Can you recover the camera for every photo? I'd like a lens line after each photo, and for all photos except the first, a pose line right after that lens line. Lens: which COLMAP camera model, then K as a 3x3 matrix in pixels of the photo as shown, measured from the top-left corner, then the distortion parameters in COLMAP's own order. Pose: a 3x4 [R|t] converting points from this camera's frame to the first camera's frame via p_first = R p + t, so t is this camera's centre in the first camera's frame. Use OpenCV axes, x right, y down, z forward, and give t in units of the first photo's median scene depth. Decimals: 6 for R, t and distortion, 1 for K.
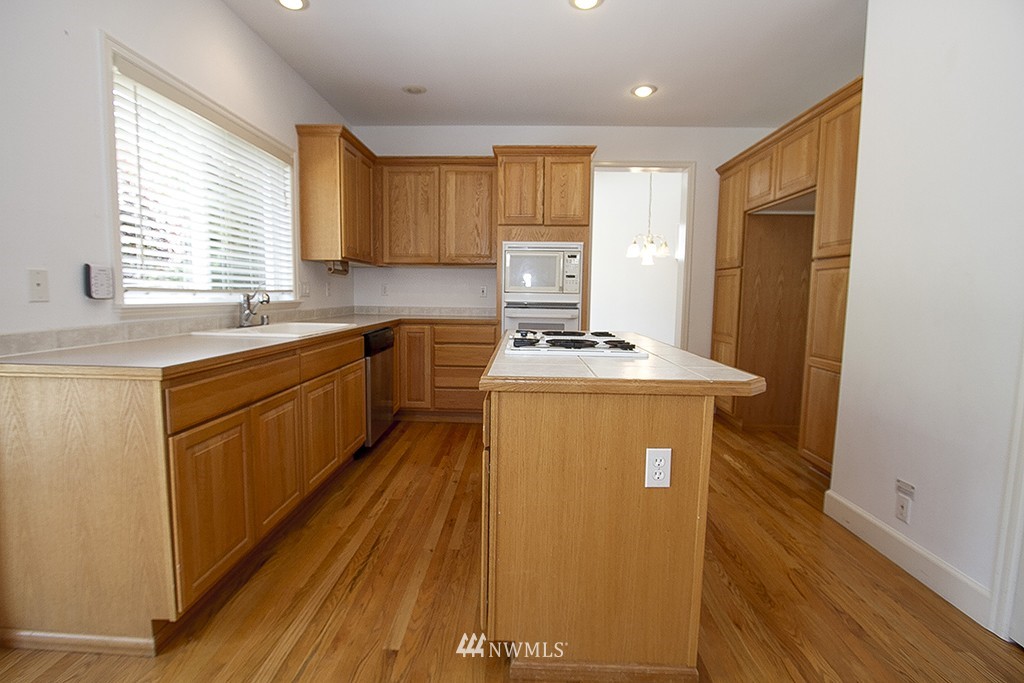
lens RADIAL K [[469.8, 0, 505.5], [0, 469.8, 338.5], [0, 0, 1]] dist [-0.020024, 0.001285]
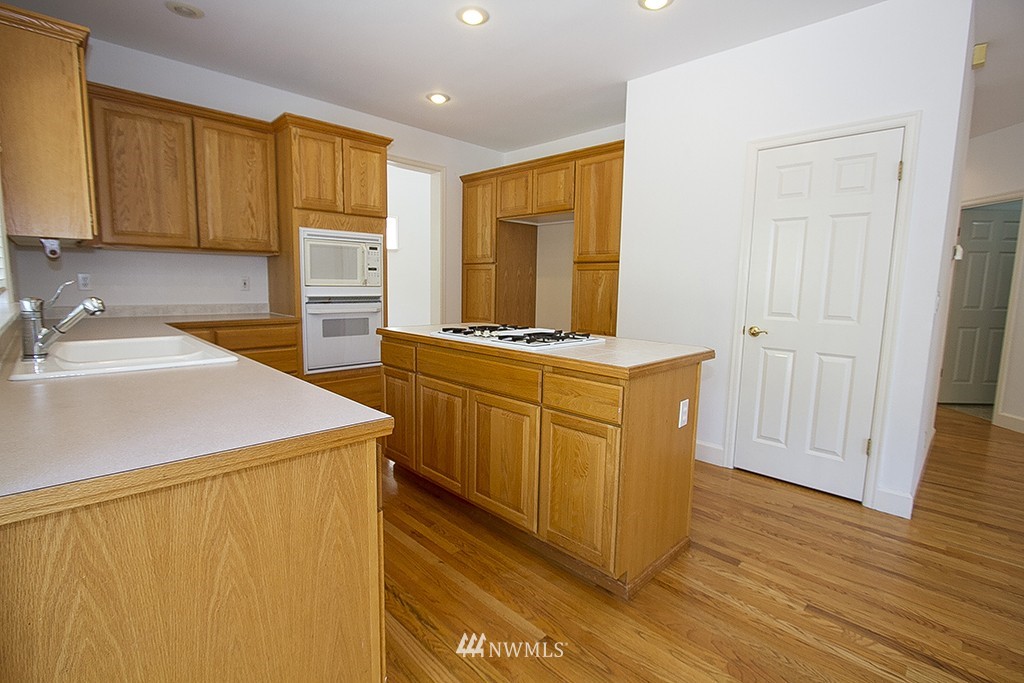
lens RADIAL K [[469.8, 0, 502.8], [0, 469.8, 341.9], [0, 0, 1]] dist [-0.020024, 0.001285]
pose [[0.688278, -0.093751, 0.719364, -0.389994], [0.064563, 0.995596, 0.067978, -0.029990], [-0.722568, -0.000344, 0.691300, 0.131040]]
